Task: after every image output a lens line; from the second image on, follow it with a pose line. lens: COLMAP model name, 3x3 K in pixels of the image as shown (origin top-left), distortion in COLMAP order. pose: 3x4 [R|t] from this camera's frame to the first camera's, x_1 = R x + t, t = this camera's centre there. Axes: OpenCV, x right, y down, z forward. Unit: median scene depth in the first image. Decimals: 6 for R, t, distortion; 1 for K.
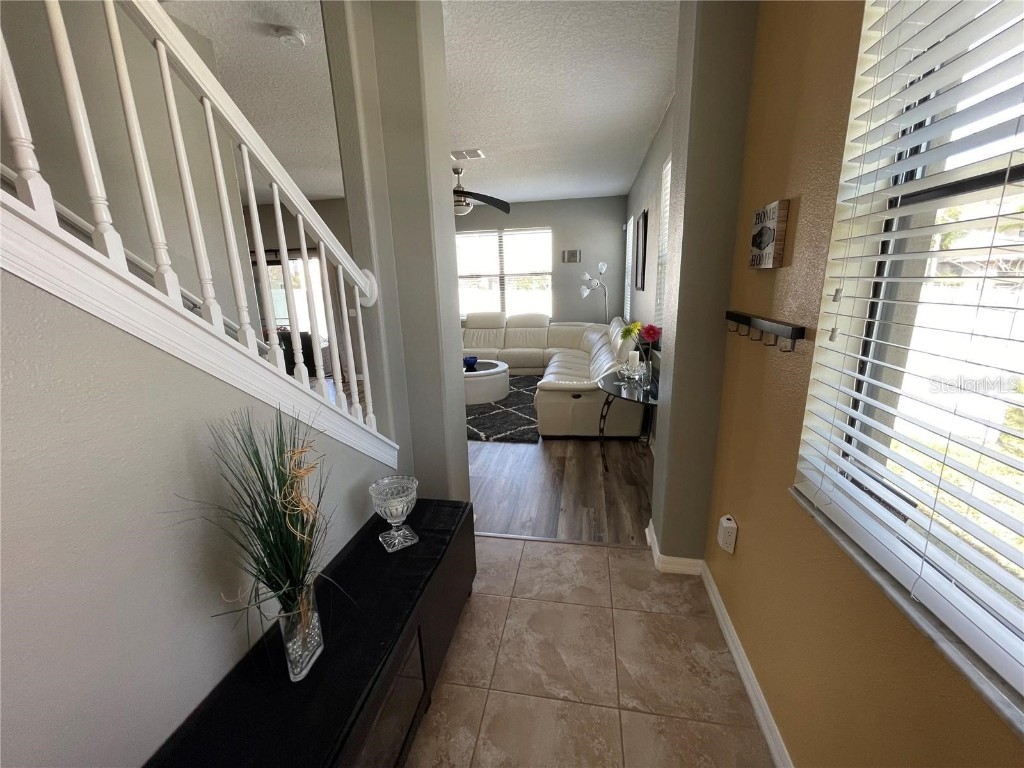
lens RADIAL K [[413.3, 0, 512.6], [0, 413.3, 385.8], [0, 0, 1]] dist [0.001164, -0.000153]
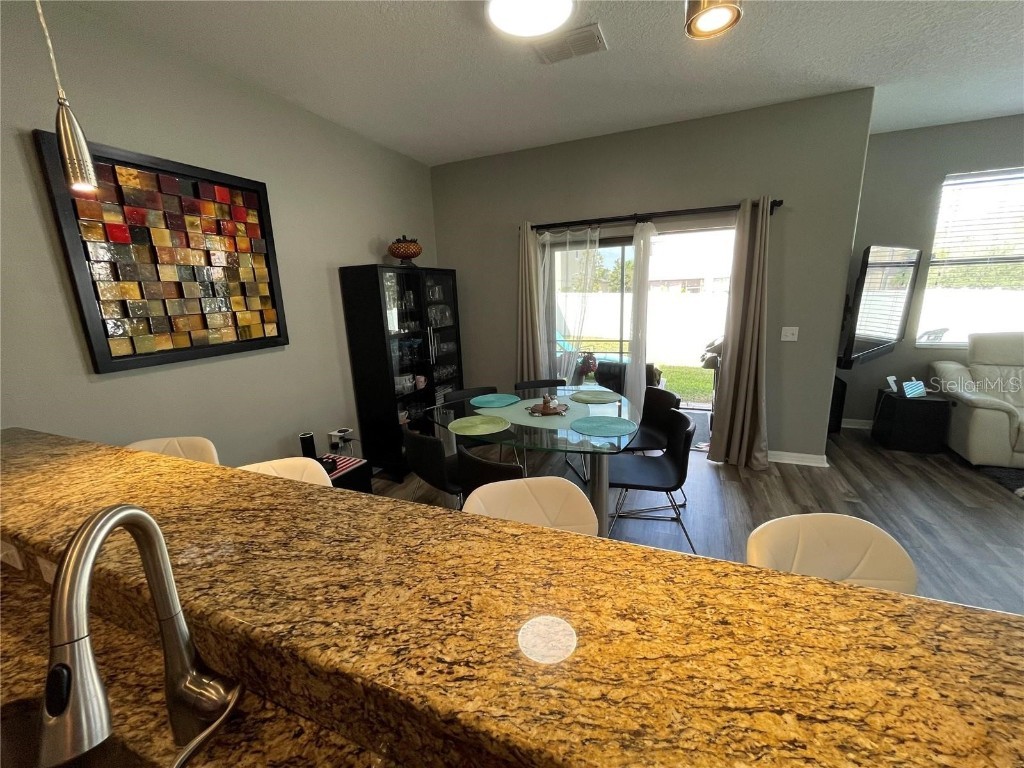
lens RADIAL K [[413.3, 0, 510.9], [0, 413.3, 387.0], [0, 0, 1]] dist [0.001164, -0.000153]
pose [[0.975841, 0.036355, -0.215434, -0.567166], [-0.038508, 0.999241, -0.005807, -0.089473], [0.215060, 0.013963, 0.976501, 0.399721]]
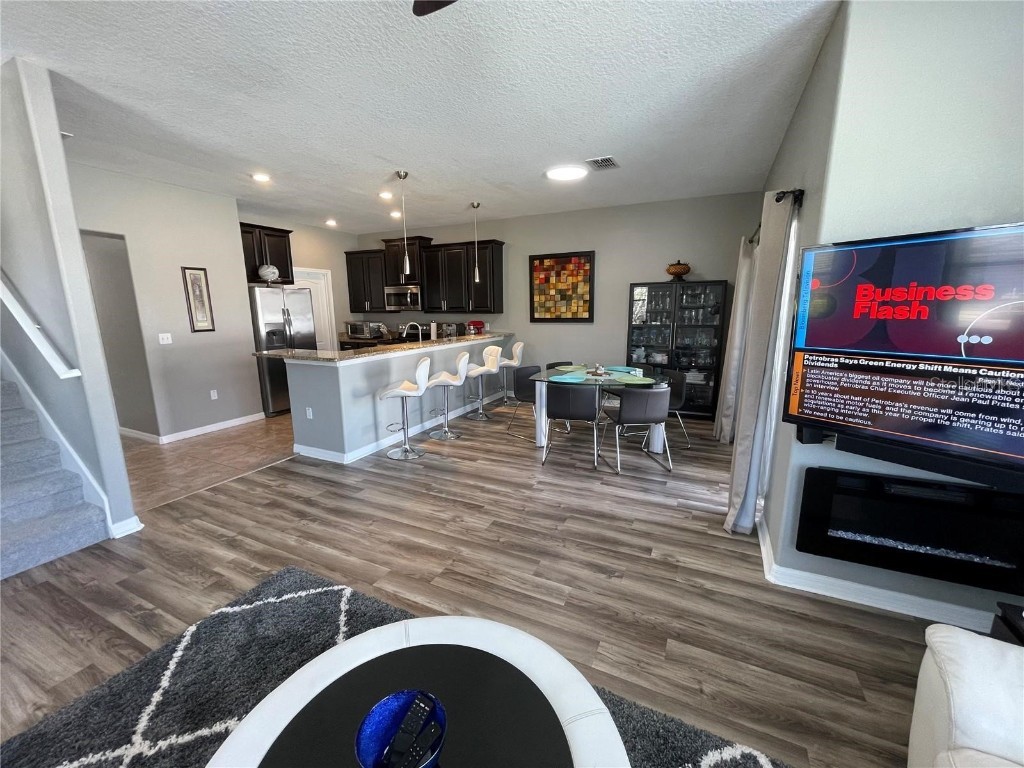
lens RADIAL K [[413.3, 0, 510.8], [0, 413.3, 385.3], [0, 0, 1]] dist [0.001164, -0.000153]
pose [[-0.269126, 0.210686, -0.939778, 0.014082], [-0.213133, 0.938558, 0.271448, -0.197444], [0.939226, 0.273351, -0.207686, 0.791408]]
